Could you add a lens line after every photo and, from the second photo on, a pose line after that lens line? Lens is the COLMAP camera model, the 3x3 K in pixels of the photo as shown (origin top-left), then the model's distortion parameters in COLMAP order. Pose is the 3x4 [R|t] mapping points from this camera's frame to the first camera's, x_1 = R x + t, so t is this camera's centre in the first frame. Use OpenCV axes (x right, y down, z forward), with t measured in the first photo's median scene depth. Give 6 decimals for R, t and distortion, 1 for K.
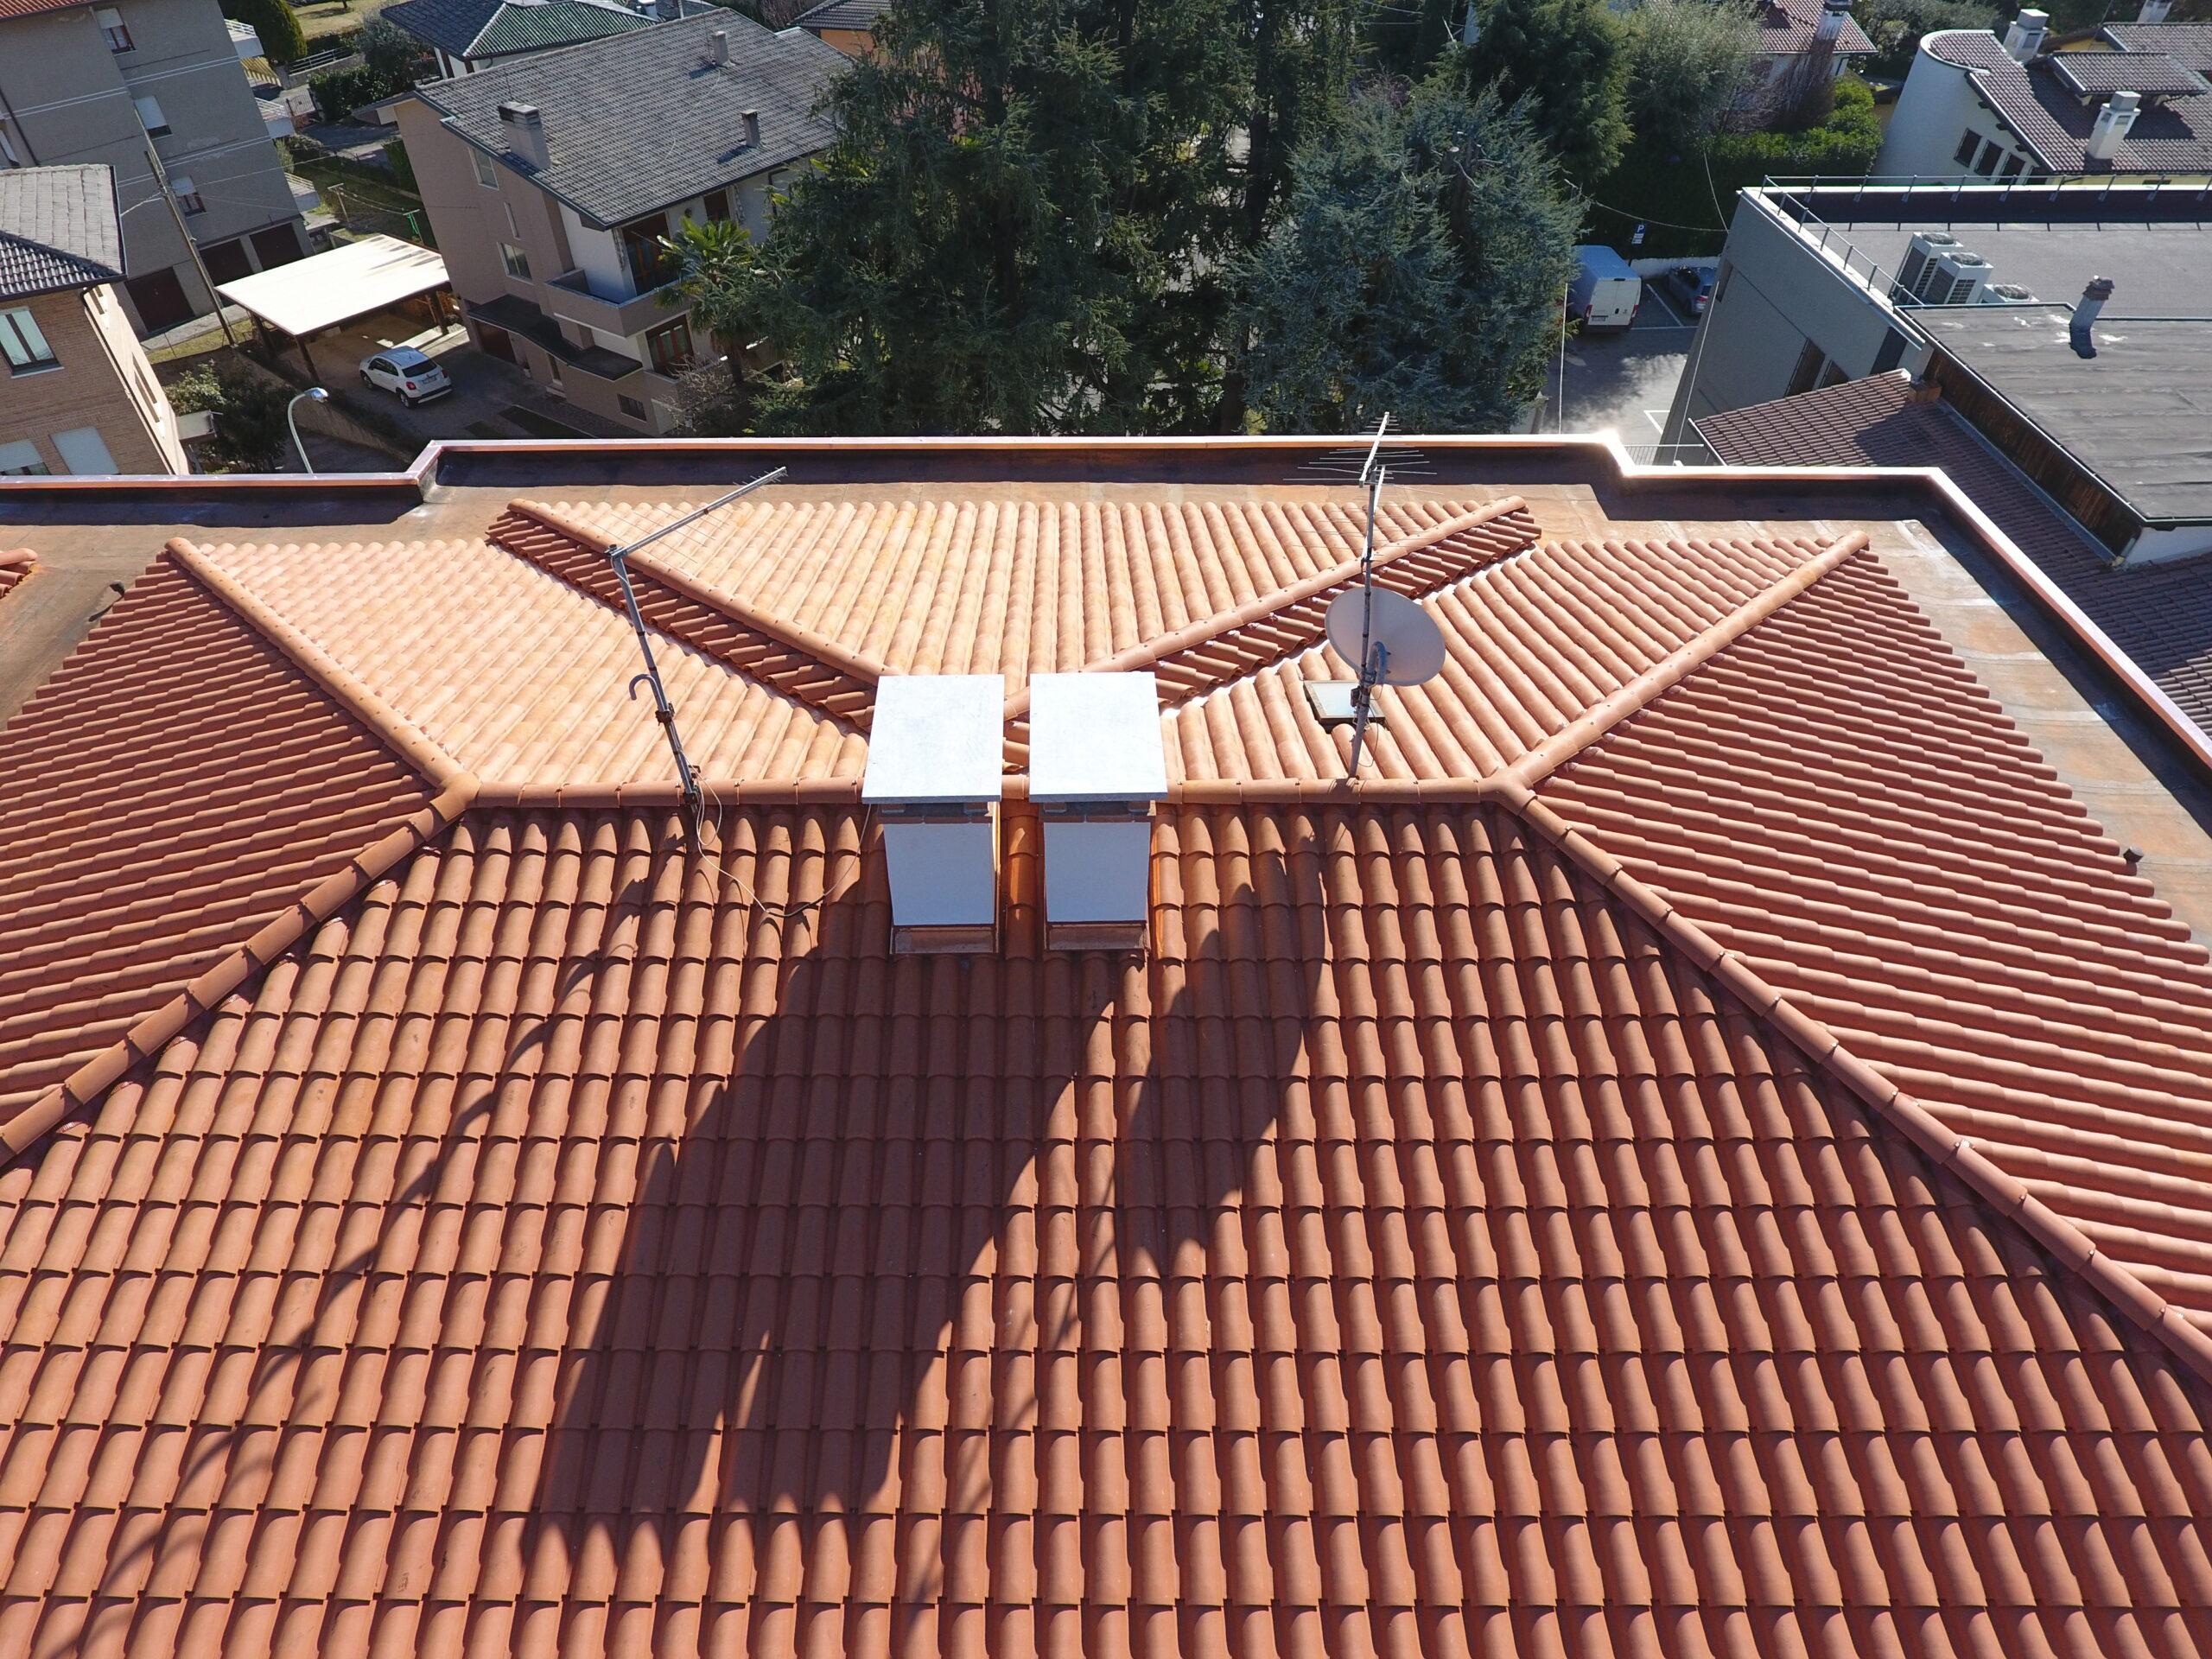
lens RADIAL K [[1265.5, 0, 1076.4], [0, 1265.5, 825.5], [0, 0, 1]] dist [0.004189, 0.000509]
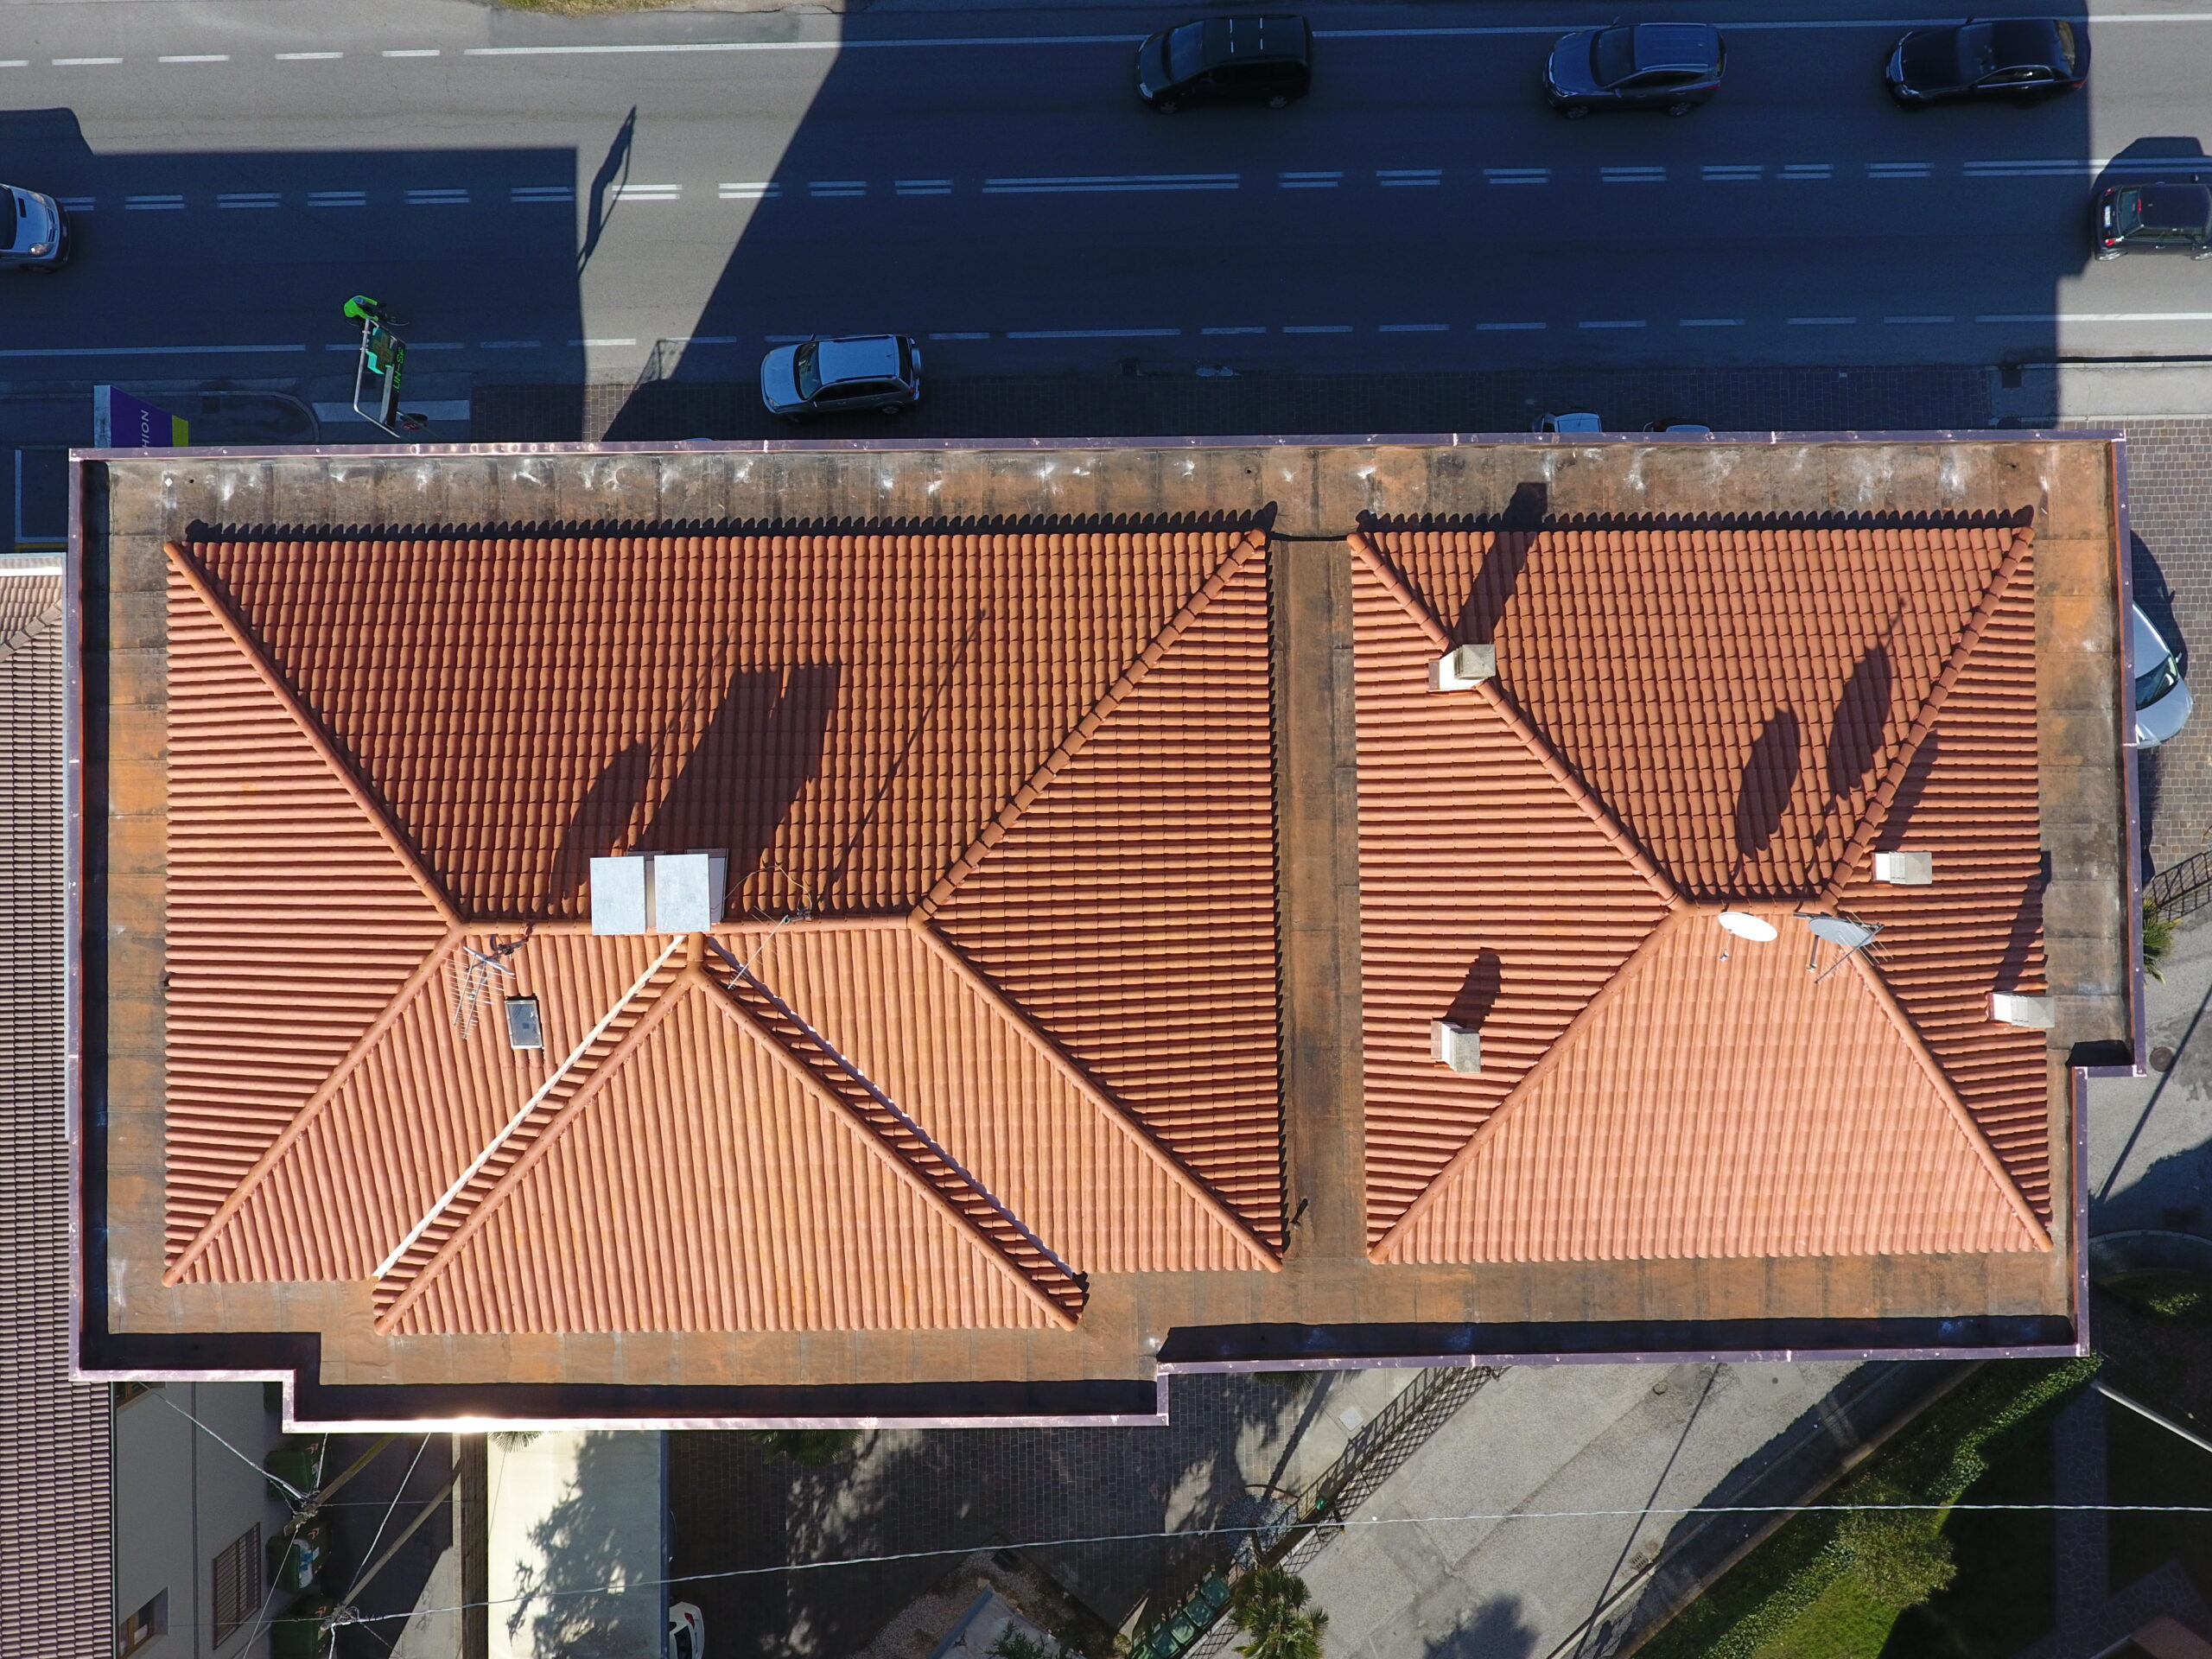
lens RADIAL K [[1265.5, 0, 1076.4], [0, 1265.5, 825.5], [0, 0, 1]] dist [0.004189, 0.000509]
pose [[-0.999945, 0.010071, -0.002984, -0.799032], [-0.009022, -0.678062, 0.734950, -1.653338], [0.005379, 0.734936, 0.678115, -0.701784]]
